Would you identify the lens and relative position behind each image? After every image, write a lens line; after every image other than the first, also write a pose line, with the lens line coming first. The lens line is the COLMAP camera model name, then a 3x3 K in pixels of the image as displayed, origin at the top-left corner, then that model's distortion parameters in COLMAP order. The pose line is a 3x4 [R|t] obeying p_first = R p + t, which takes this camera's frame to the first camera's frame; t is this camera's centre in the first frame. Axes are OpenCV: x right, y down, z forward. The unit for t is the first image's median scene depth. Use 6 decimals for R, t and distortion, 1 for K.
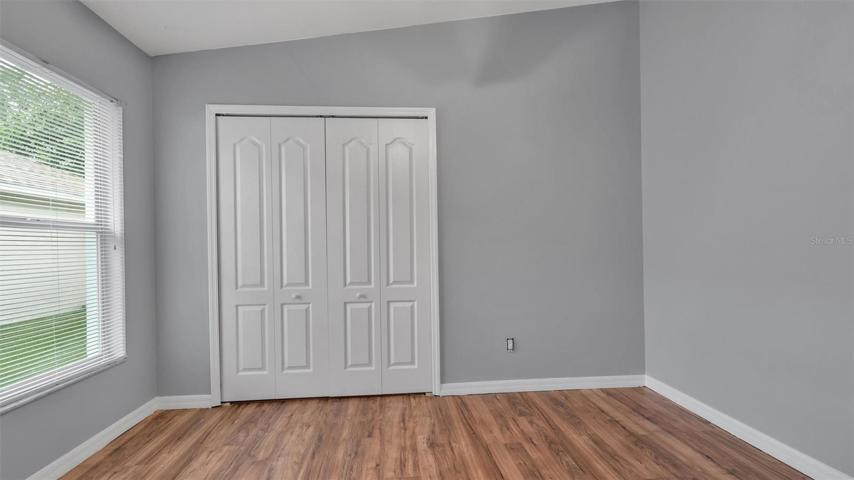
lens RADIAL K [[386.4, 0, 428.7], [0, 386.4, 241.2], [0, 0, 1]] dist [-0.005339, -0.000271]
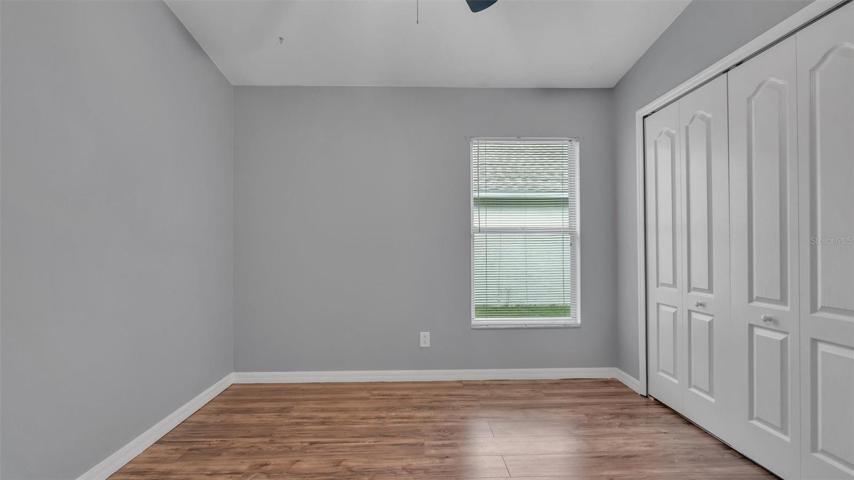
lens RADIAL K [[386.4, 0, 428.3], [0, 386.4, 242.6], [0, 0, 1]] dist [-0.005339, -0.000271]
pose [[-0.063527, 0.001626, -0.997979, 0.540655], [0.020100, 0.999798, 0.000349, -0.001345], [0.997778, -0.020037, -0.063547, 0.490890]]
